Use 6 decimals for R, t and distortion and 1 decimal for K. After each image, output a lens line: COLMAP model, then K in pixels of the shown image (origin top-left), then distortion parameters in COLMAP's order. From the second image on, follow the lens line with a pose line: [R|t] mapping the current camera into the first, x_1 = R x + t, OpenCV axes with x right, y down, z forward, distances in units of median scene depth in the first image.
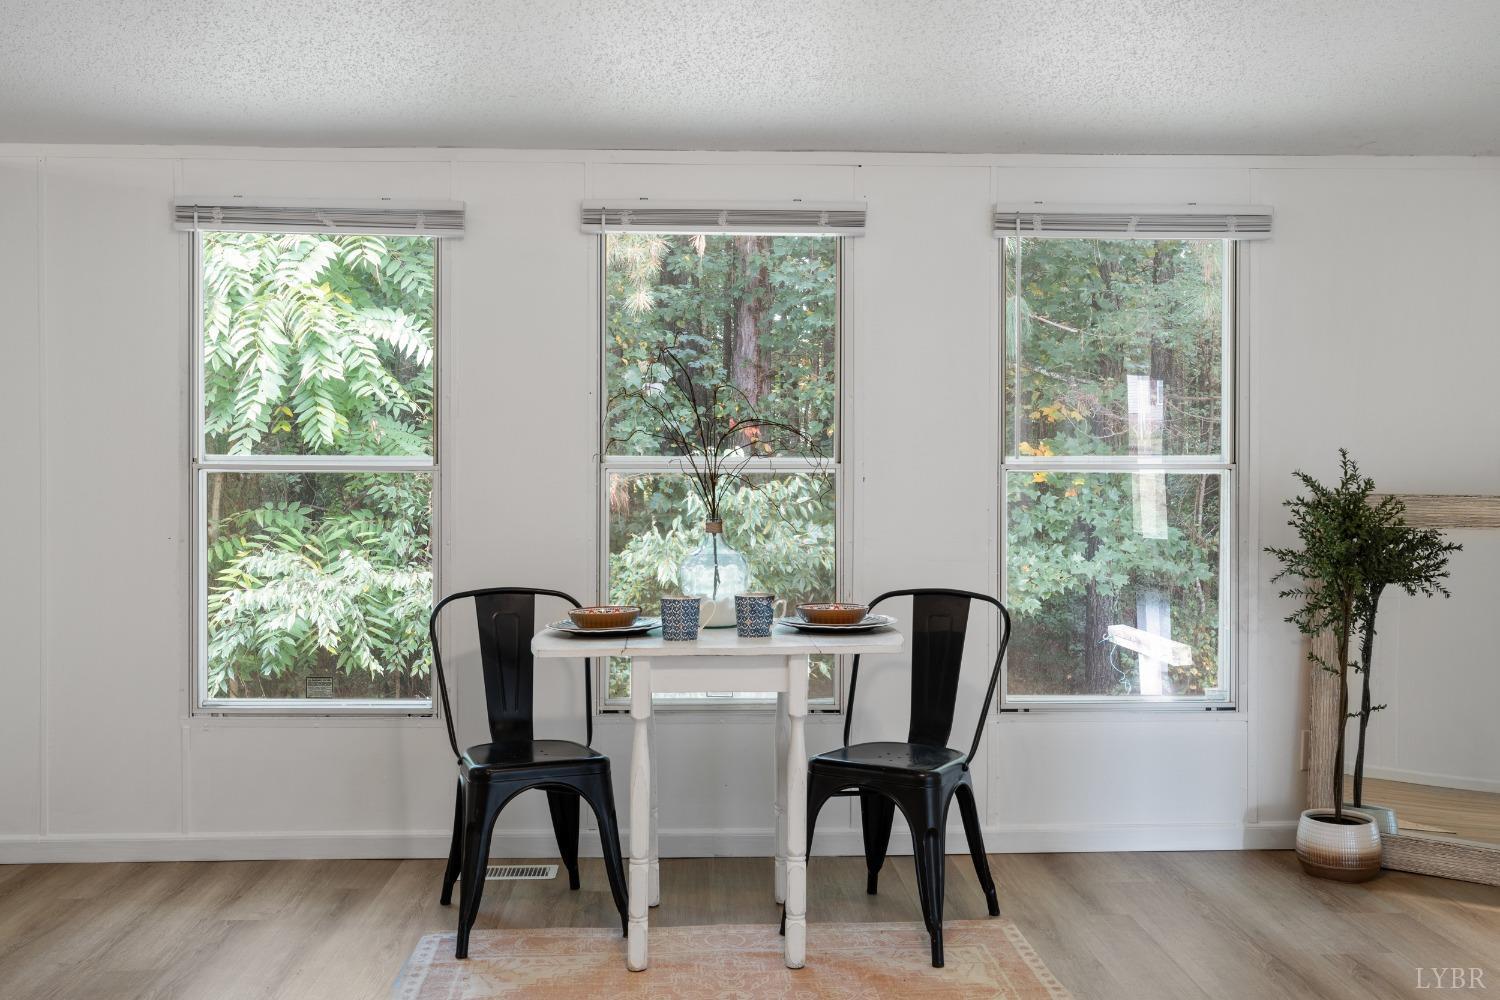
lens RADIAL K [[1381.3, 0, 750.0], [0, 1381.3, 488.1], [0, 0, 1]] dist [-0.007857, 0.000000]
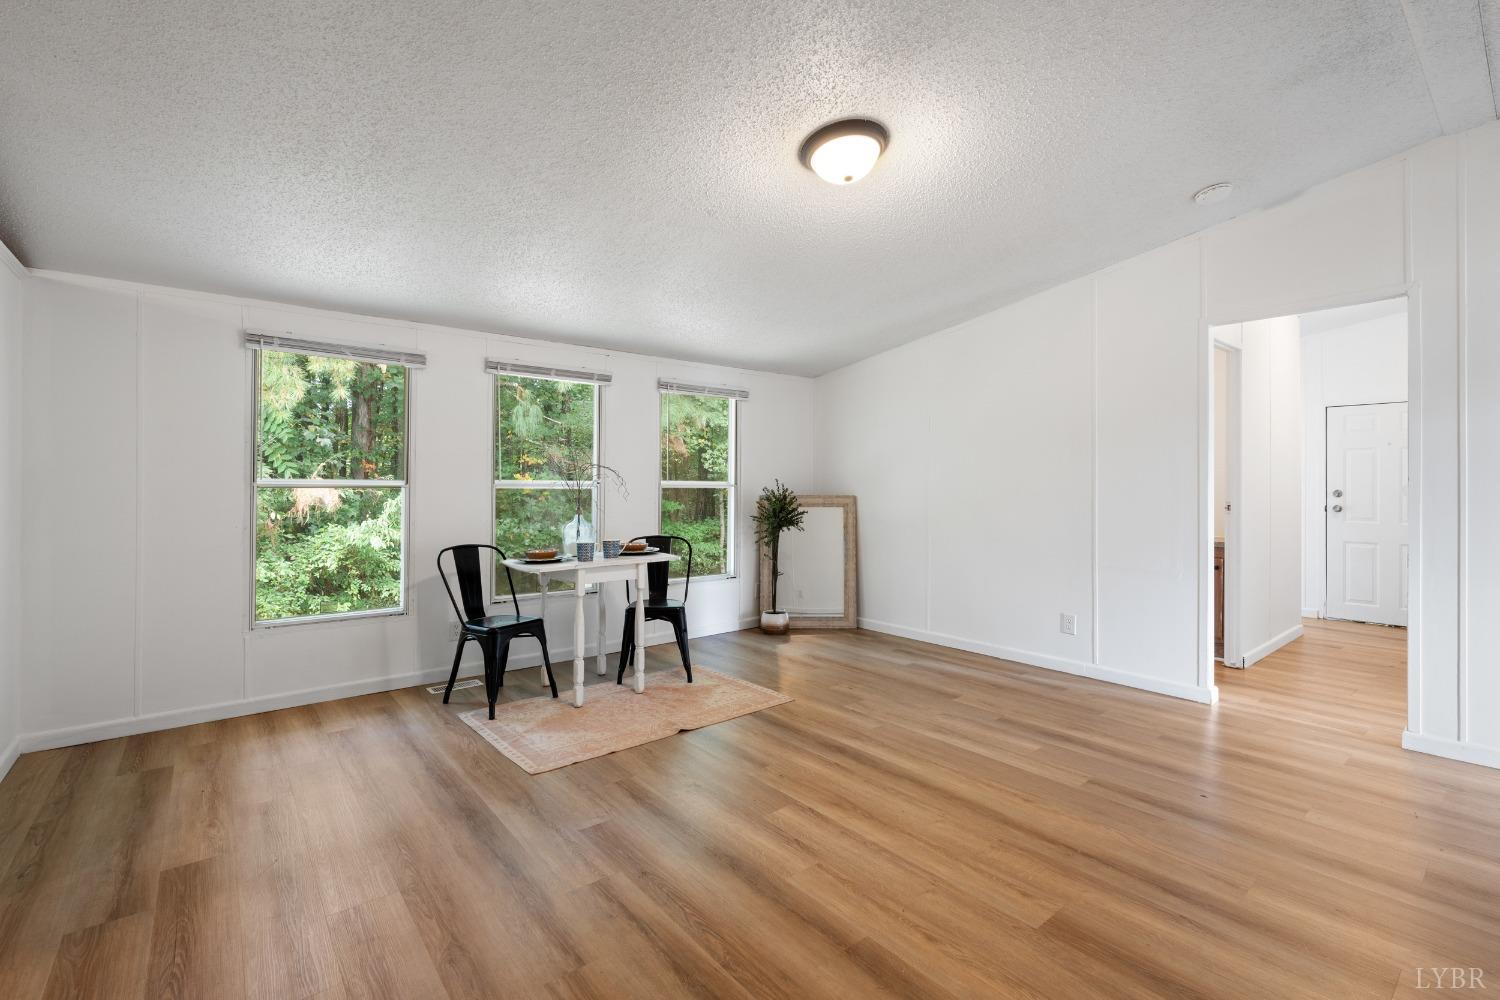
lens RADIAL K [[653.6, 0, 748.0], [0, 653.6, 505.4], [0, 0, 1]] dist [-0.004273, -0.000321]
pose [[0.805637, -0.018245, 0.592129, -0.393003], [0.010135, 0.999804, 0.017016, 0.001619], [-0.592323, -0.007708, 0.805663, -0.023576]]
